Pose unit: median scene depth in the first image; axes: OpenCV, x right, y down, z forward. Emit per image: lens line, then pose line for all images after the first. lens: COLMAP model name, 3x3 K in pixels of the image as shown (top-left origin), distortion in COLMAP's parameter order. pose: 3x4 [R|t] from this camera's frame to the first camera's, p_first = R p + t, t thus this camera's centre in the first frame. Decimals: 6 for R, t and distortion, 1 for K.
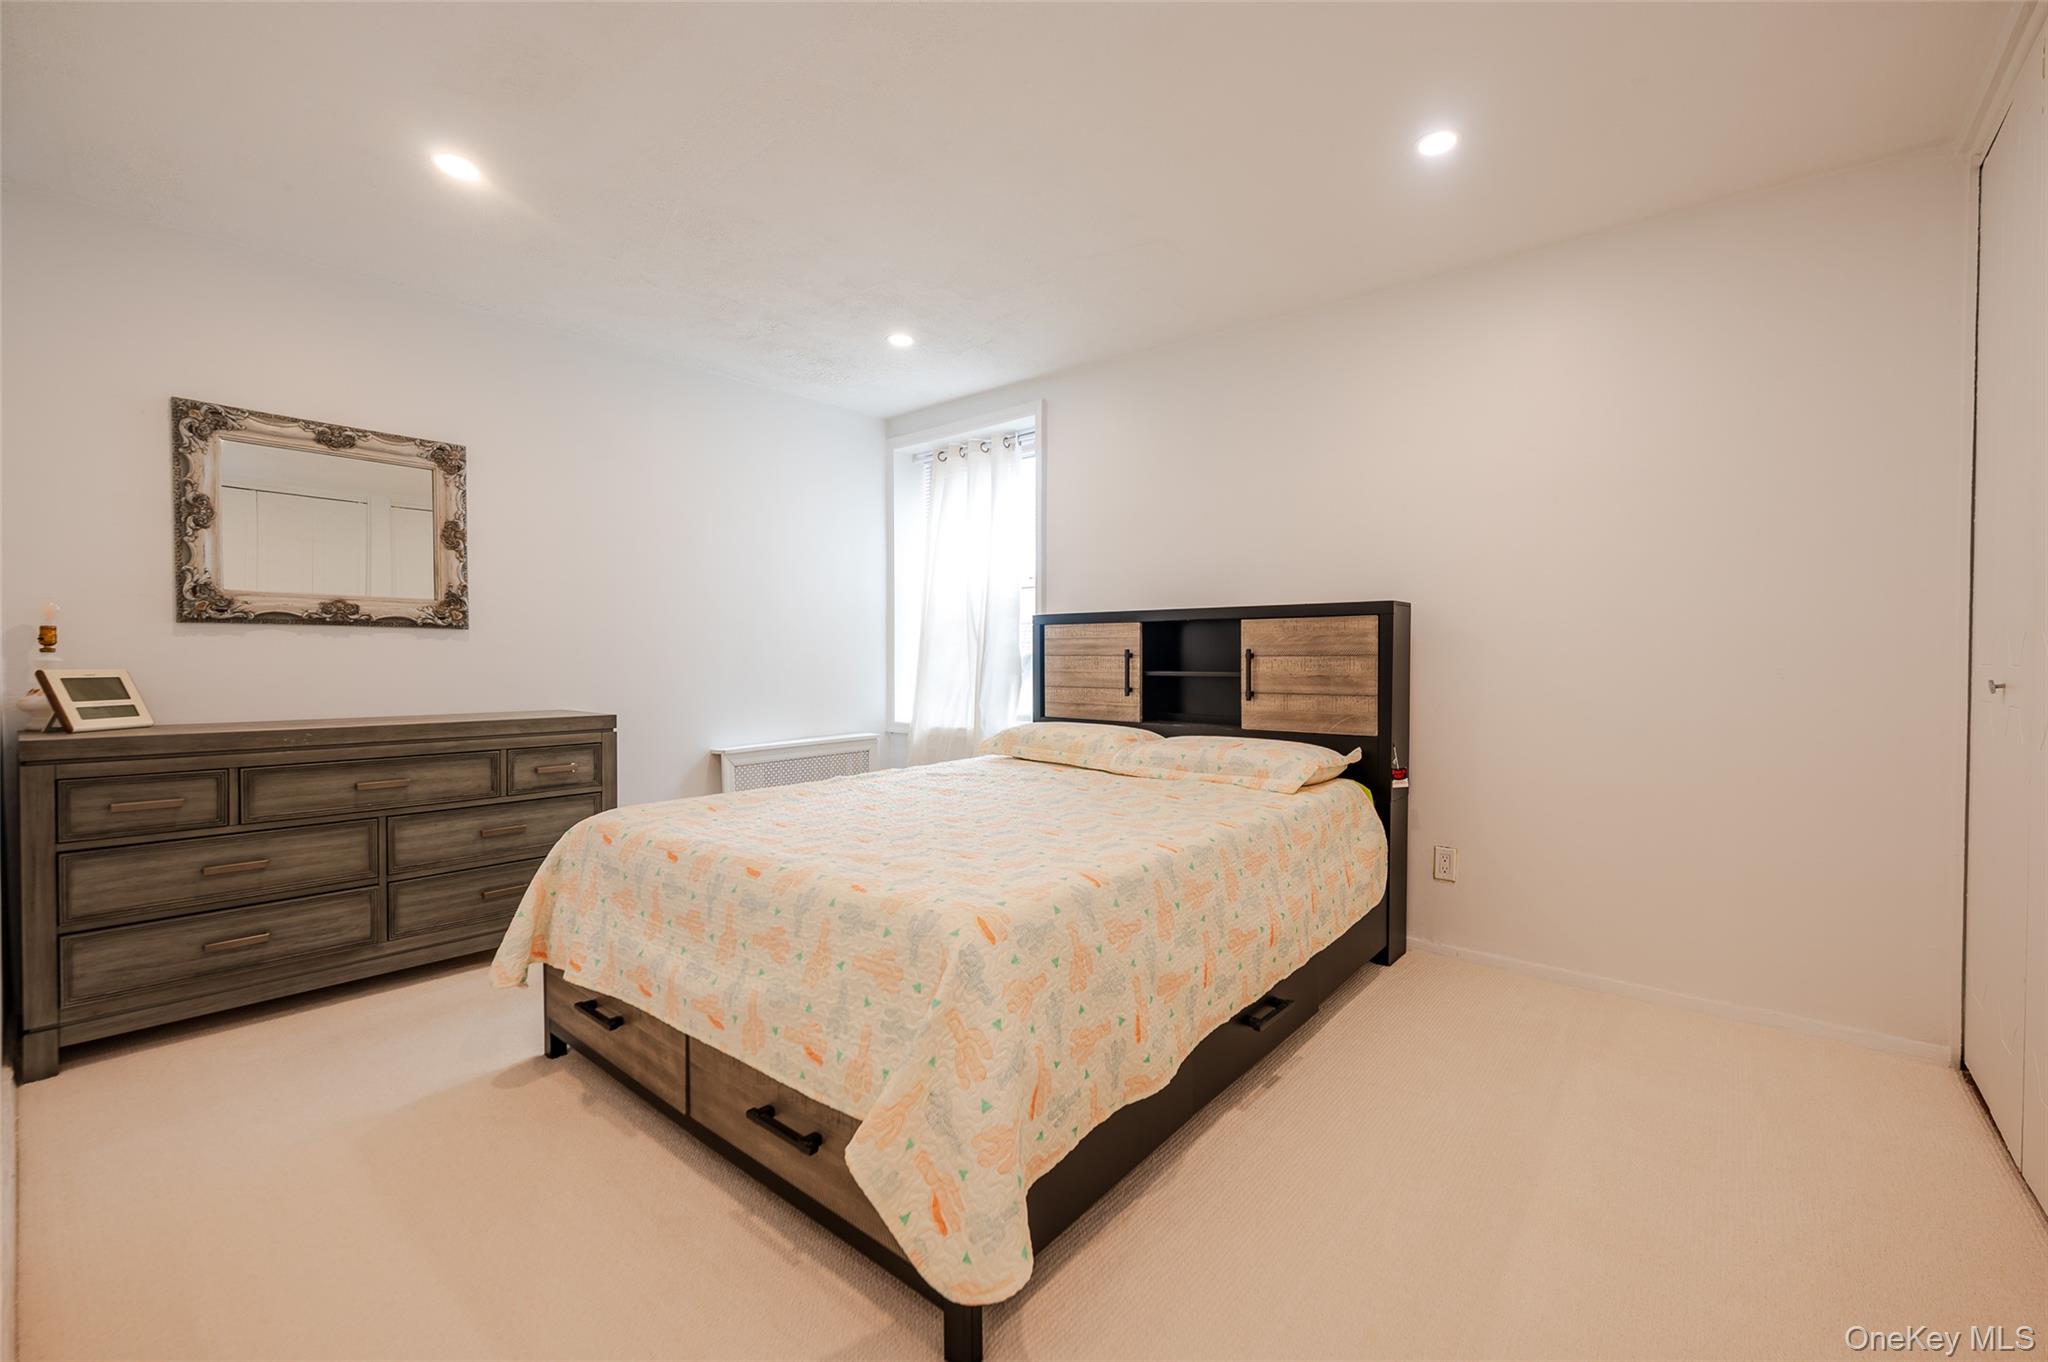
lens RADIAL K [[859.8, 0, 1032.5], [0, 859.8, 671.0], [0, 0, 1]] dist [-0.001013, -0.000118]
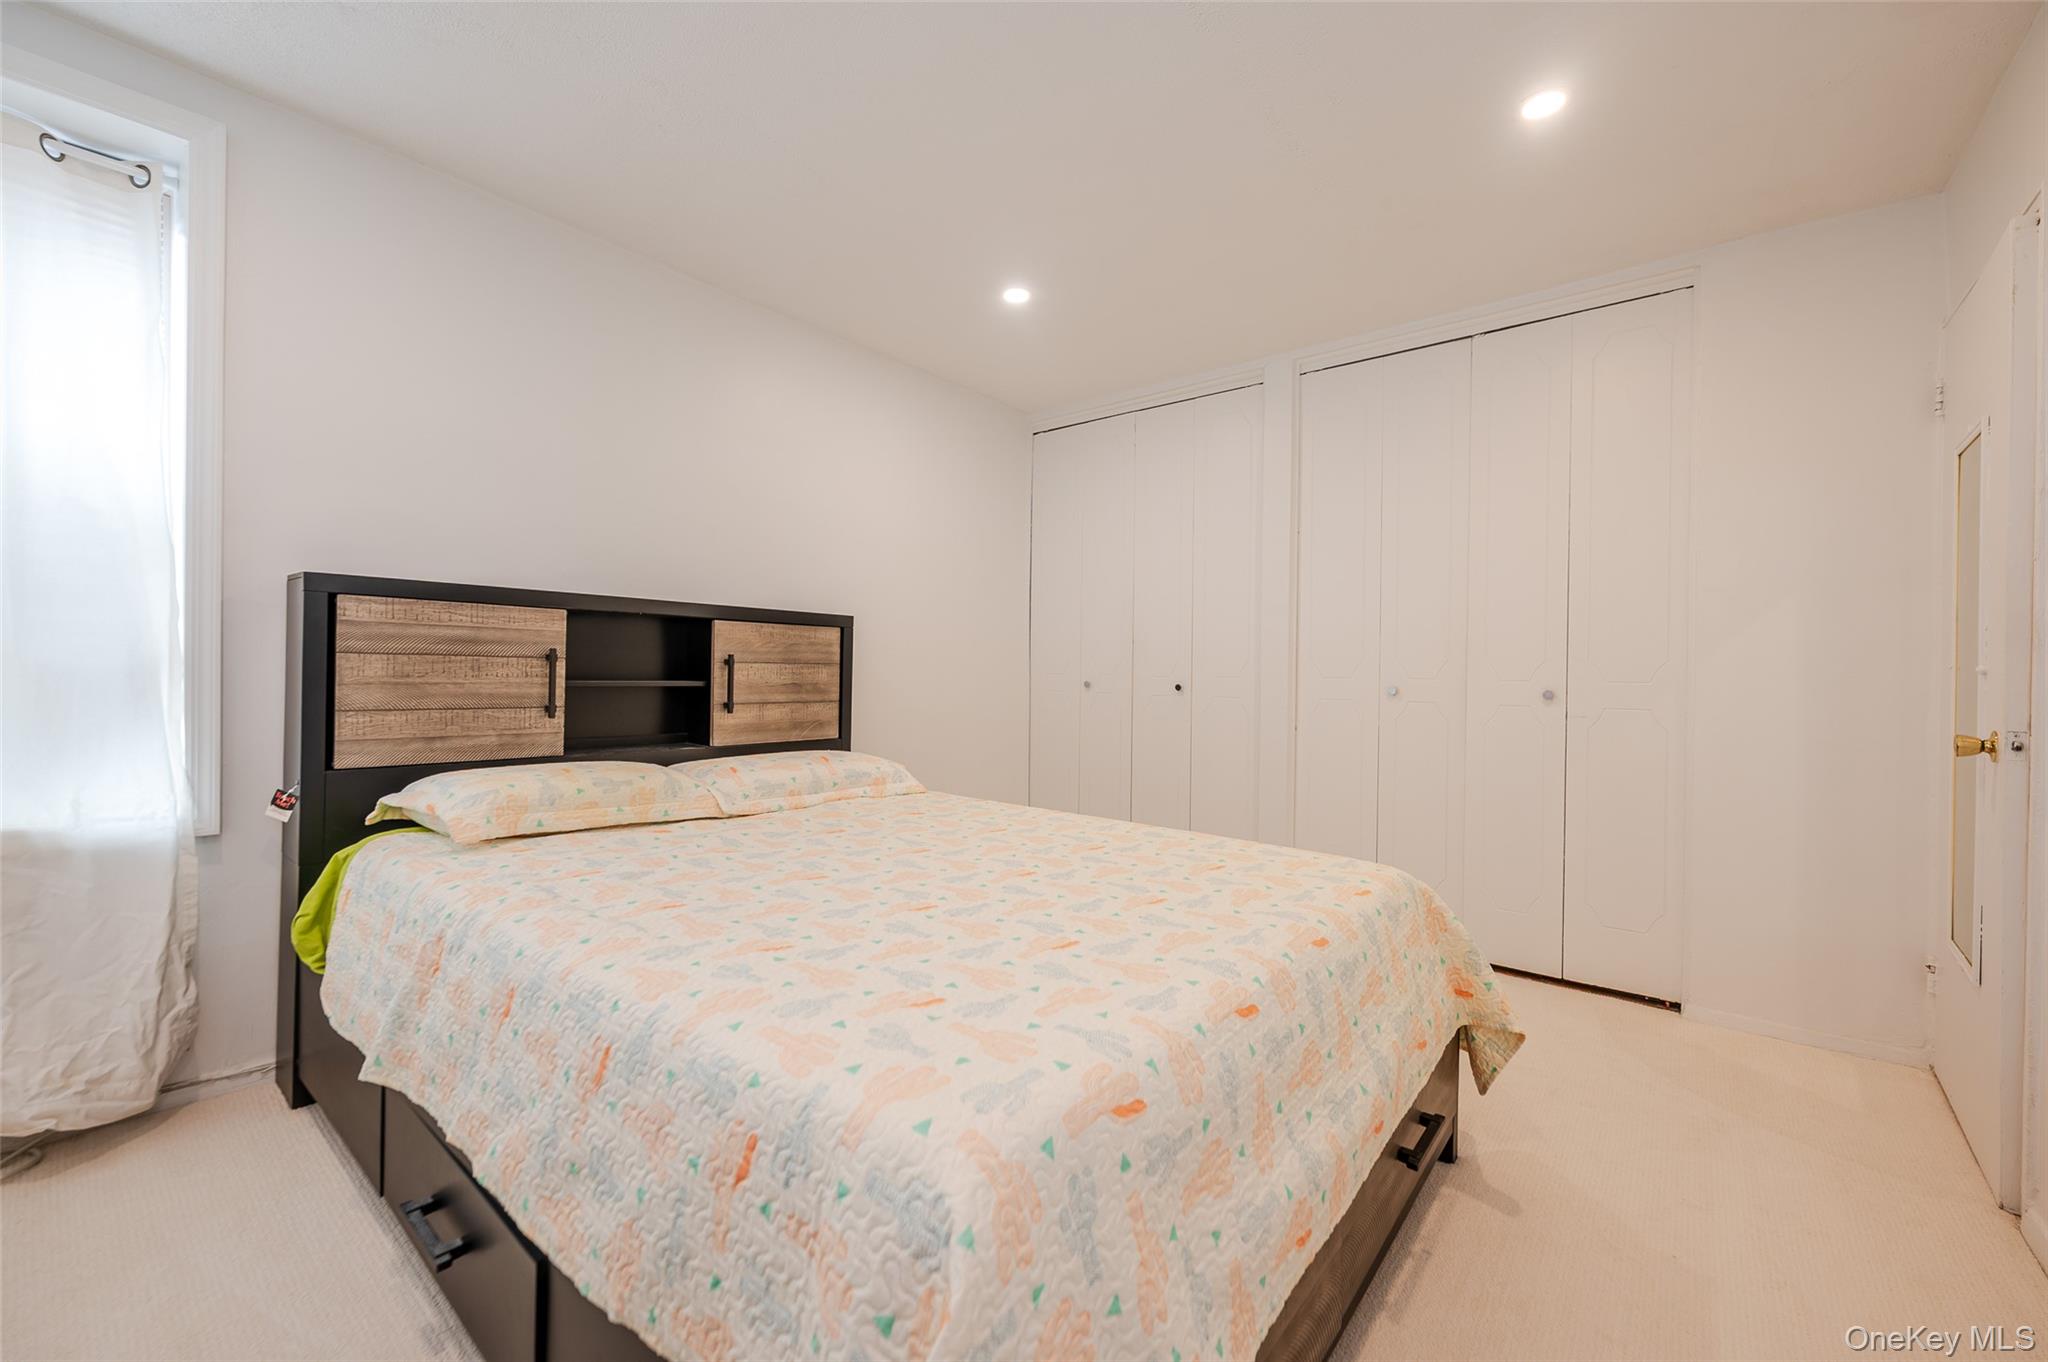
lens RADIAL K [[810.3, 0, 1035.1], [0, 810.3, 678.0], [0, 0, 1]] dist [-0.003695, 0.000206]
pose [[-0.013984, -0.008682, 0.999865, -0.589194], [-0.001621, 0.999961, 0.008660, -0.009172], [-0.999901, -0.001500, -0.013997, 0.705107]]
